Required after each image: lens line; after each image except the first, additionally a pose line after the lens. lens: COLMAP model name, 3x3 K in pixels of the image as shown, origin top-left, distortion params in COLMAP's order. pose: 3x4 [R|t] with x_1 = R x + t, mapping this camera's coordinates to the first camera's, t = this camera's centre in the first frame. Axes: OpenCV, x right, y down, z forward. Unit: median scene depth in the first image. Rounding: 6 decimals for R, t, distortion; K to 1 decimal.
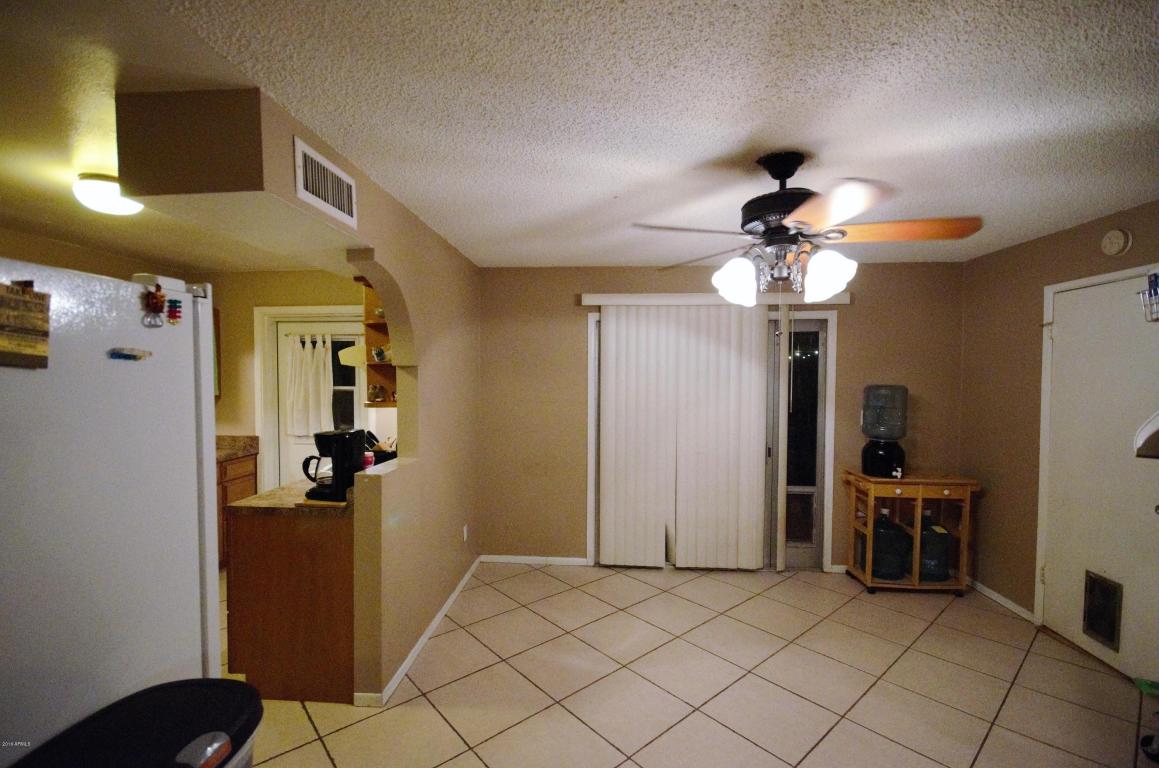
lens RADIAL K [[506.6, 0, 580.4], [0, 506.6, 394.2], [0, 0, 1]] dist [0.004050, -0.000747]
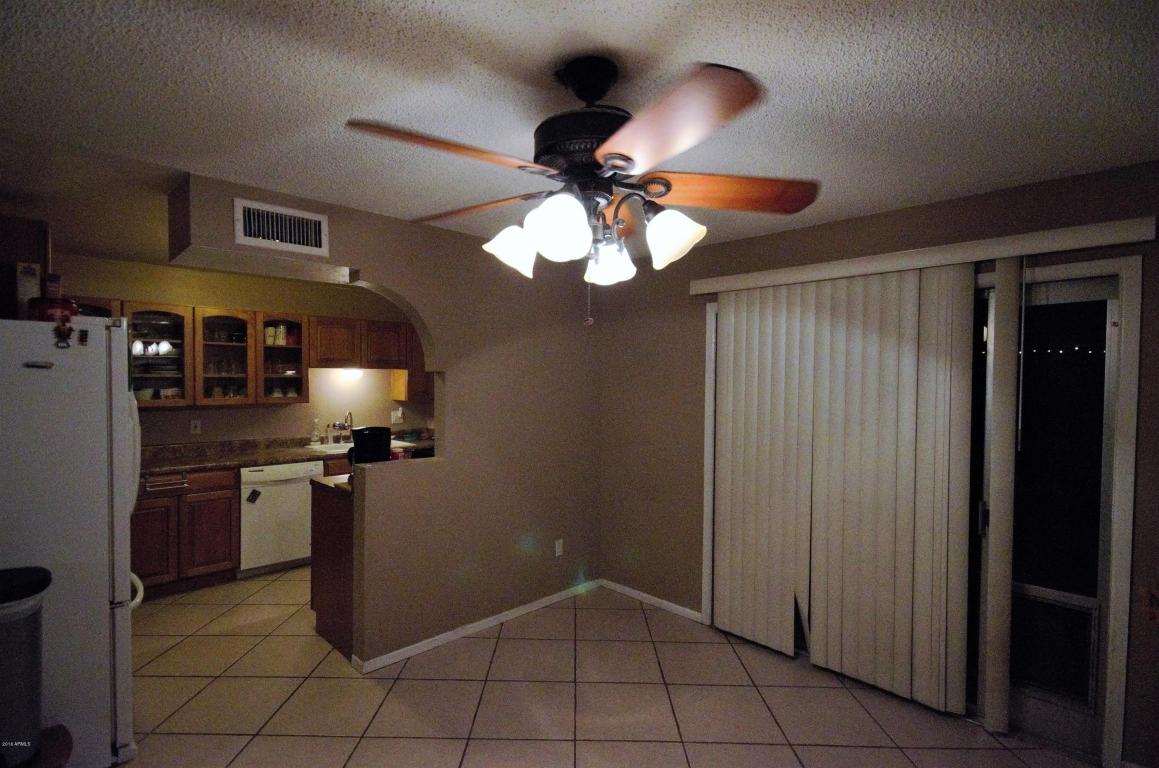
lens RADIAL K [[562.1, 0, 580.0], [0, 562.1, 395.3], [0, 0, 1]] dist [0.000439, -0.000319]
pose [[0.745950, 0.019617, -0.665713, 0.459517], [-0.030526, 0.999523, -0.004752, -0.006679], [0.665302, 0.023866, 0.746193, 0.218354]]
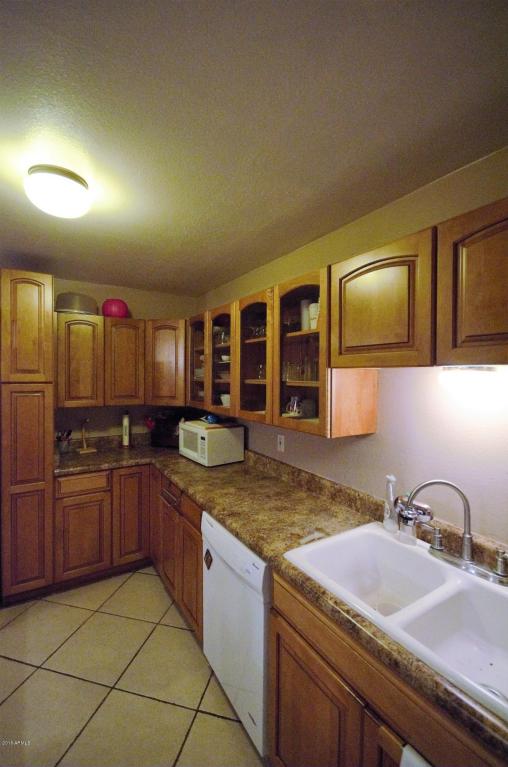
lens RADIAL K [[335.2, 0, 243.3], [0, 335.2, 376.6], [0, 0, 1]] dist [0.004050, -0.000747]
pose [[-0.827810, -0.005695, -0.560980, -0.482356], [-0.029884, 0.998976, 0.033956, -0.053533], [0.560213, 0.044873, -0.827132, 0.967808]]
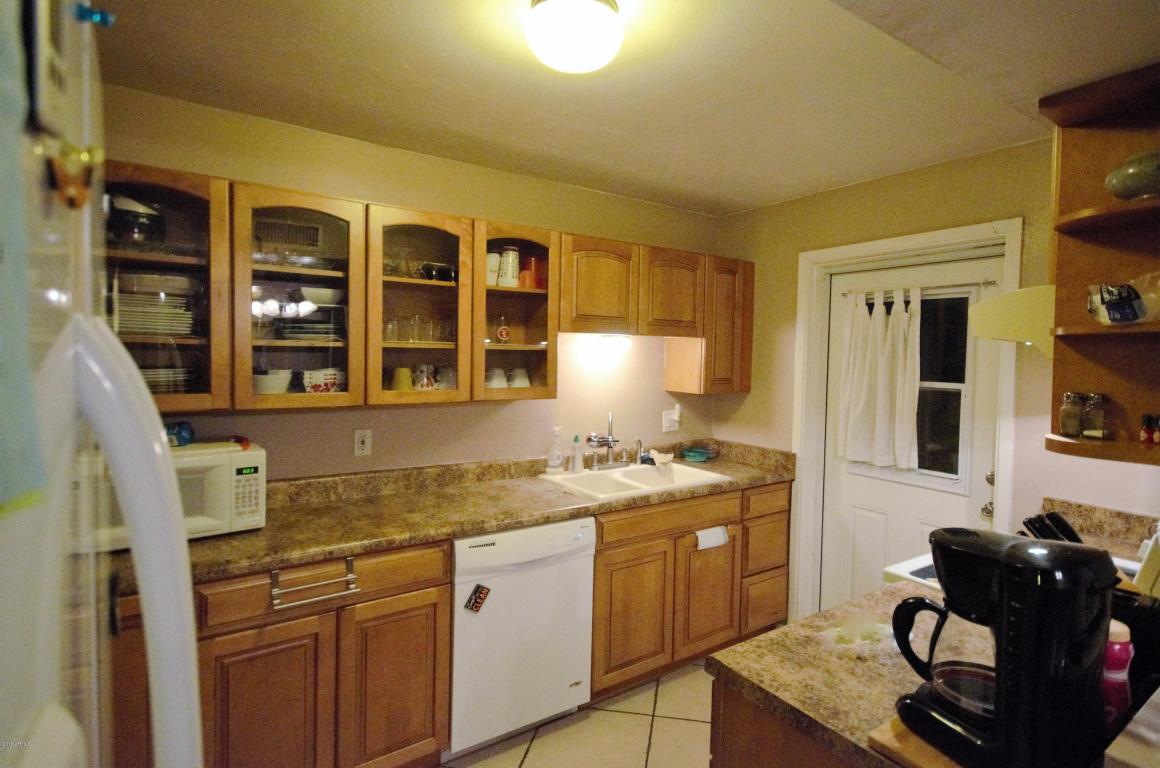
lens RADIAL K [[589.5, 0, 600.5], [0, 589.5, 376.5], [0, 0, 1]] dist [0.007666, 0.001083]
pose [[0.624000, 0.037037, -0.780546, -0.217578], [-0.046463, 0.998867, 0.010252, -0.012388], [0.780042, 0.029870, 0.625014, 0.351192]]
